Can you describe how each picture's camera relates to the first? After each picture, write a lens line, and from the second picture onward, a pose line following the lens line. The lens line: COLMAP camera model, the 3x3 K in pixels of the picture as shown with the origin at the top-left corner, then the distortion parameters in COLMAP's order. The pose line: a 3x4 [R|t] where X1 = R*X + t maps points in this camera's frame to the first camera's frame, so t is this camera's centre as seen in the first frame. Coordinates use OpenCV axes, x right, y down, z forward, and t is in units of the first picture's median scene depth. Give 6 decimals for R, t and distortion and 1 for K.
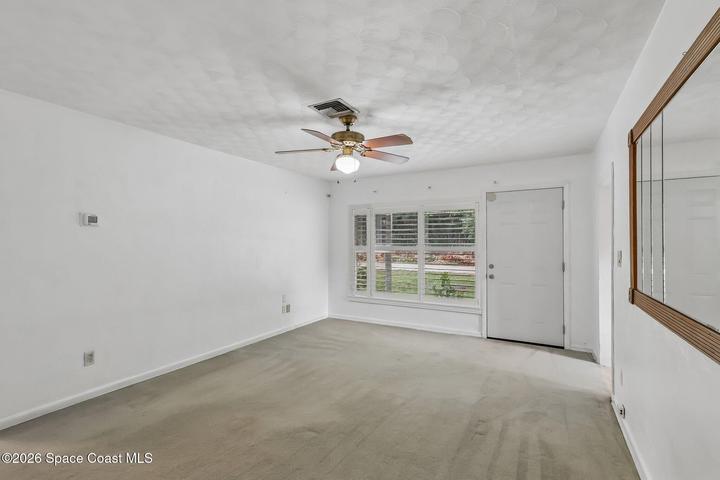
lens RADIAL K [[348.4, 0, 356.8], [0, 348.4, 231.6], [0, 0, 1]] dist [0.004164, 0.000494]
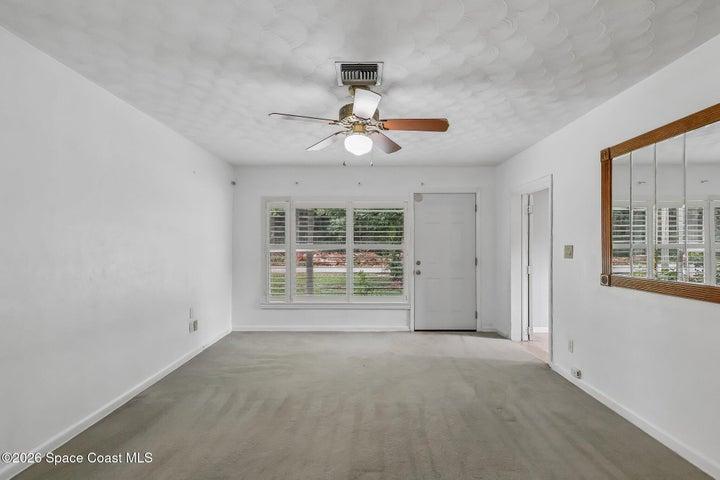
lens RADIAL K [[345.1, 0, 363.3], [0, 345.1, 241.6], [0, 0, 1]] dist [0.001119, 0.000350]
pose [[0.862699, 0.003862, 0.505703, -0.307824], [-0.016439, 0.999657, 0.020410, 0.016373], [-0.505450, -0.025921, 0.862466, 0.192033]]
